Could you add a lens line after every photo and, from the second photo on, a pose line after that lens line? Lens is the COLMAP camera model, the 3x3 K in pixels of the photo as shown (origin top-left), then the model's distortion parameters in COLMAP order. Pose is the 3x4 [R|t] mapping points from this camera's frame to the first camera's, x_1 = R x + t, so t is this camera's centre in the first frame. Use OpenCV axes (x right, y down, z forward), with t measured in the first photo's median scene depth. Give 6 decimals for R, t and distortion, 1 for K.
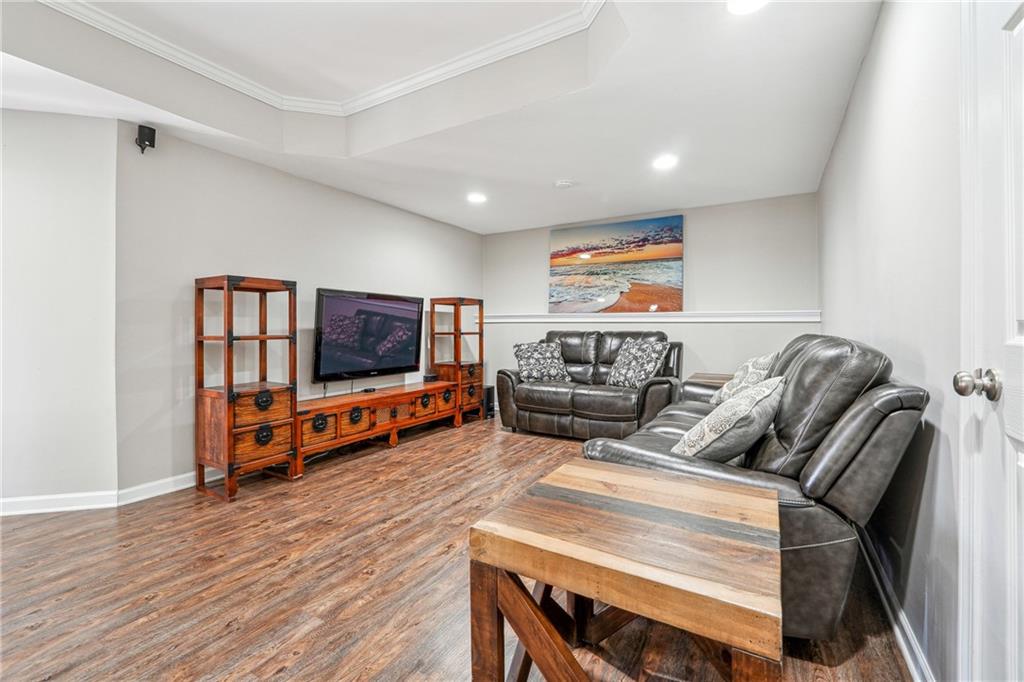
lens RADIAL K [[438.9, 0, 509.5], [0, 438.9, 320.5], [0, 0, 1]] dist [-0.002065, 0.000452]
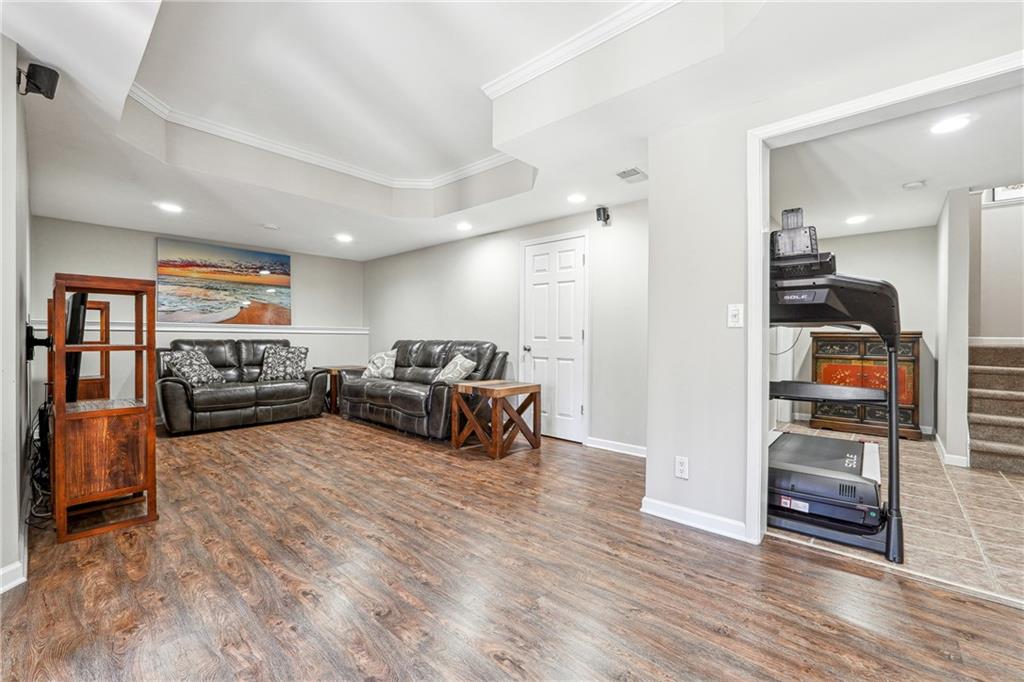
lens RADIAL K [[429.7, 0, 512.0], [0, 429.7, 341.0], [0, 0, 1]] dist [-0.001124, 0.000025]
pose [[0.191233, -0.008229, 0.981510, -1.137595], [-0.020278, 0.999718, 0.012333, -0.001798], [-0.981335, -0.022261, 0.191012, 0.053864]]
